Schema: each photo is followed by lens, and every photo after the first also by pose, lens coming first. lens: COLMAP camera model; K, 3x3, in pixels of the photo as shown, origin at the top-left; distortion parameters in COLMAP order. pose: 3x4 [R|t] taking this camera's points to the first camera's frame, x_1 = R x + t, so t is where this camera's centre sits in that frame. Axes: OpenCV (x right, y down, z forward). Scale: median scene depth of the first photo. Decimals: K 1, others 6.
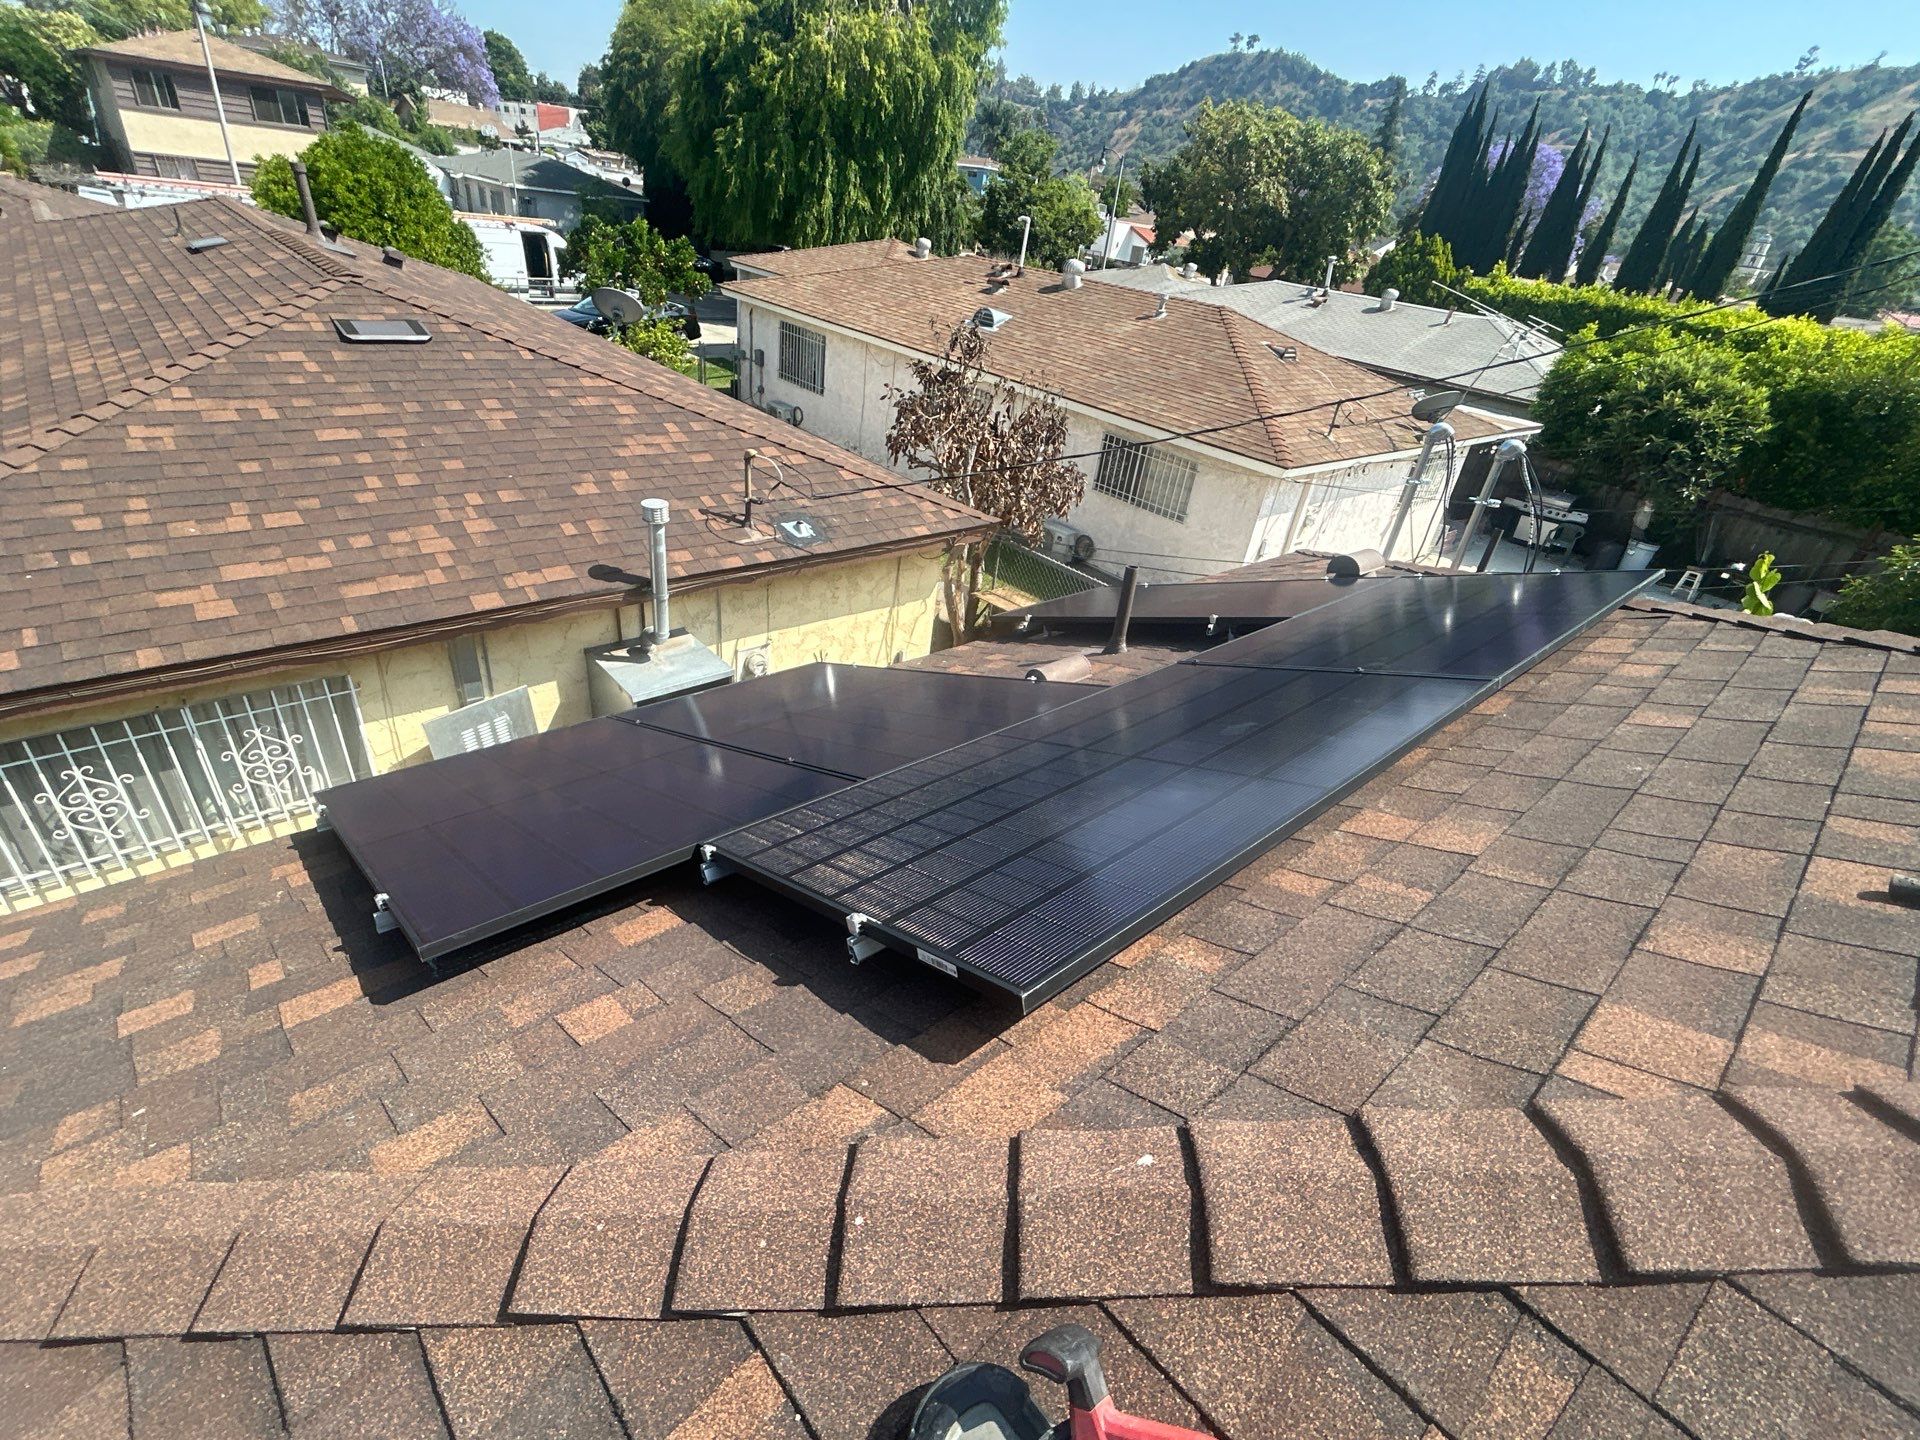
lens RADIAL K [[864.8, 0, 959.1], [0, 864.8, 726.1], [0, 0, 1]] dist [-0.015457, 0.007755]
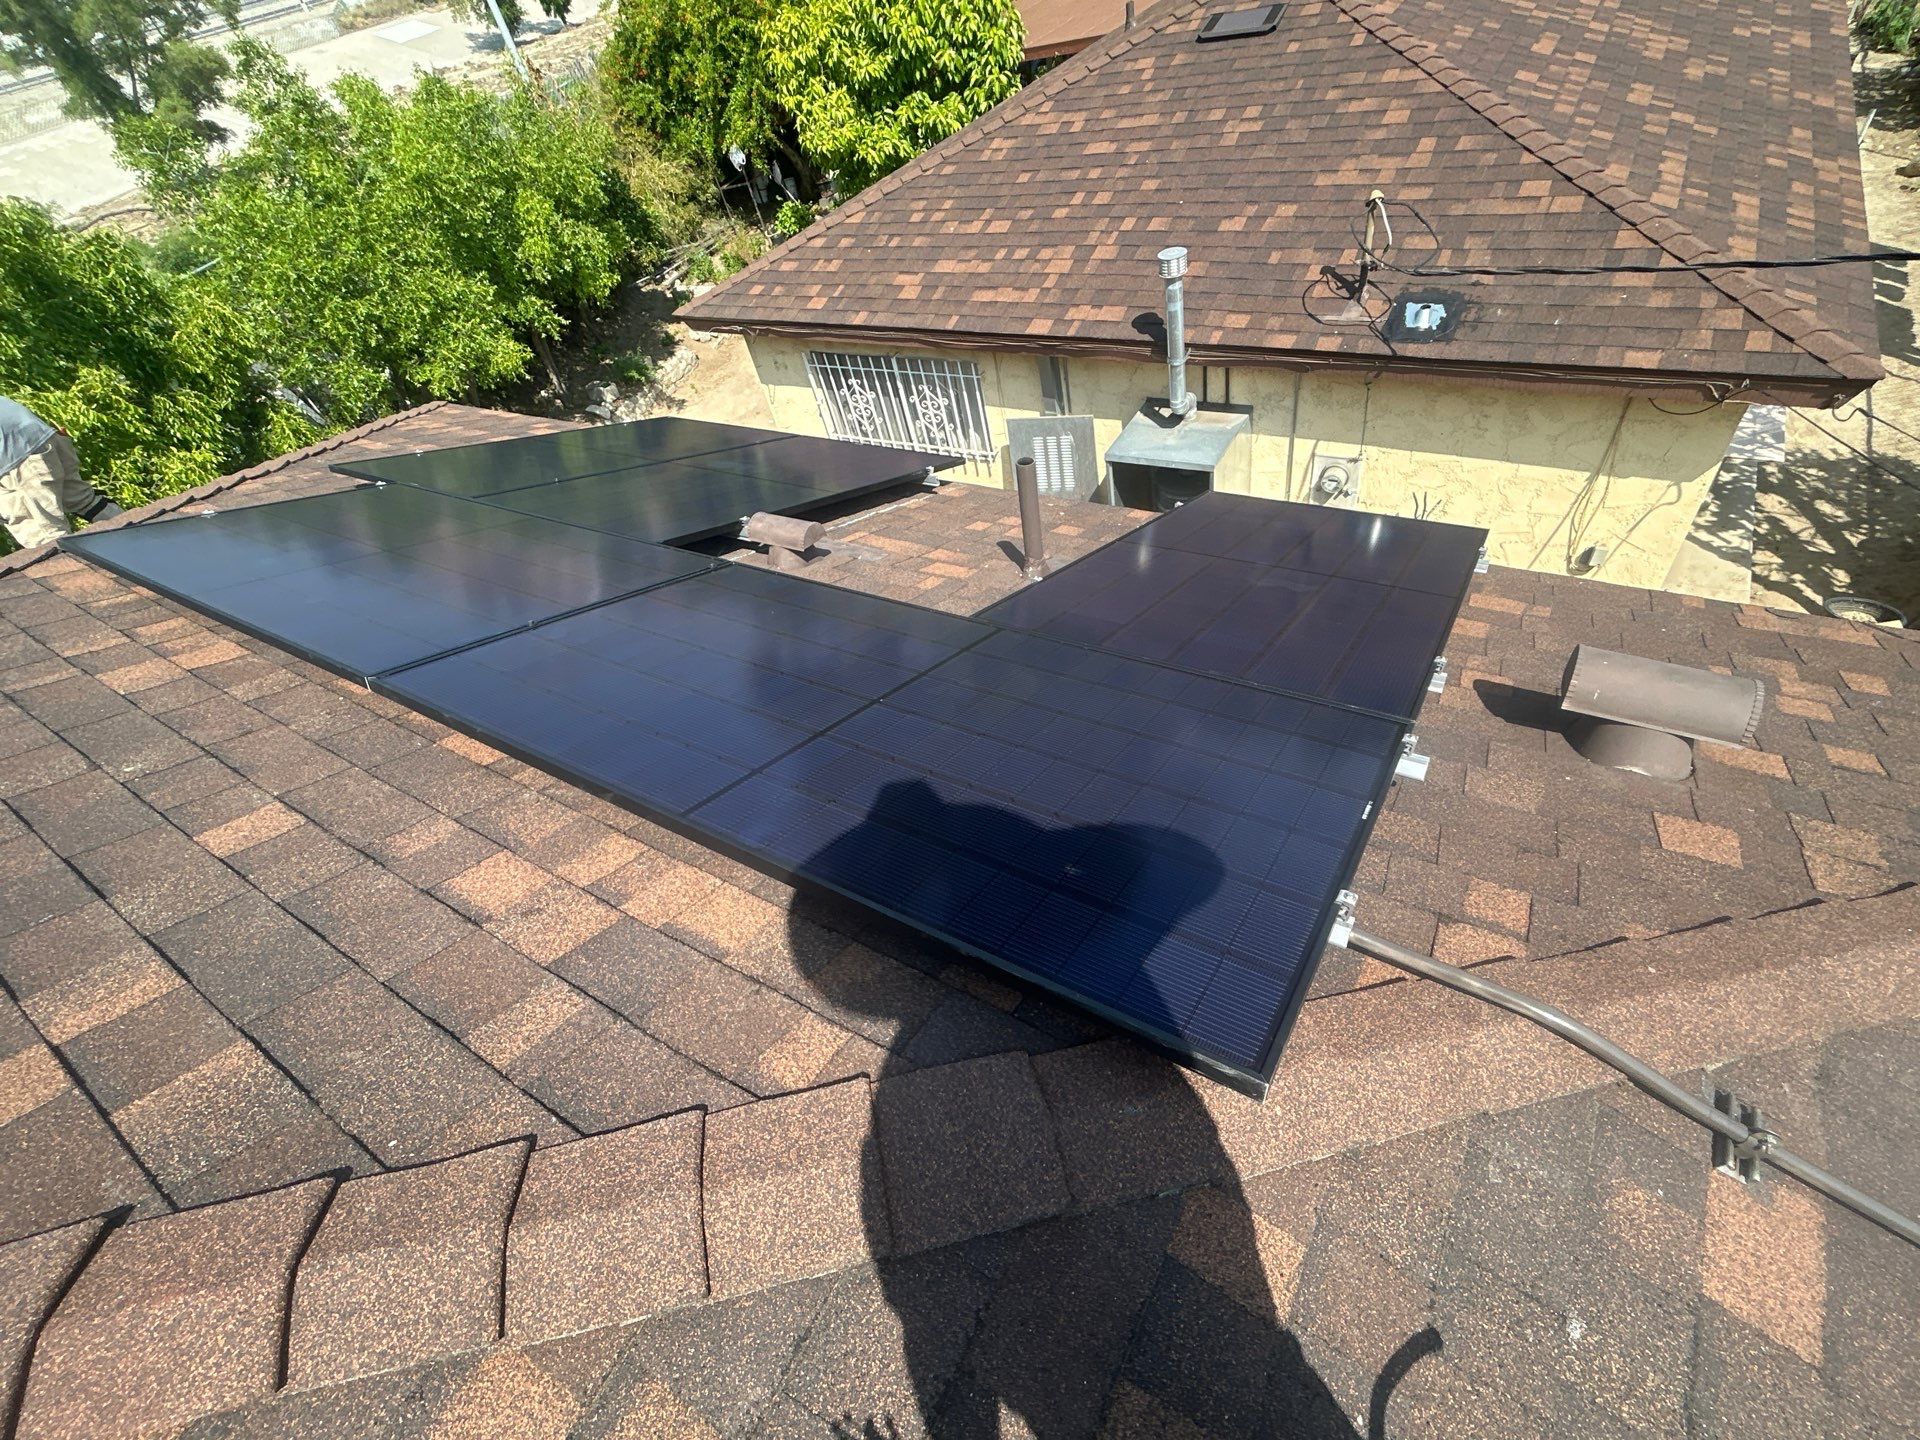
lens RADIAL K [[864.8, 0, 959.1], [0, 864.8, 726.1], [0, 0, 1]] dist [-0.015457, 0.007755]
pose [[0.263822, 0.564074, -0.782444, 0.364353], [-0.295363, 0.819459, 0.491169, -0.143670], [0.918237, 0.101524, 0.382798, 0.312578]]
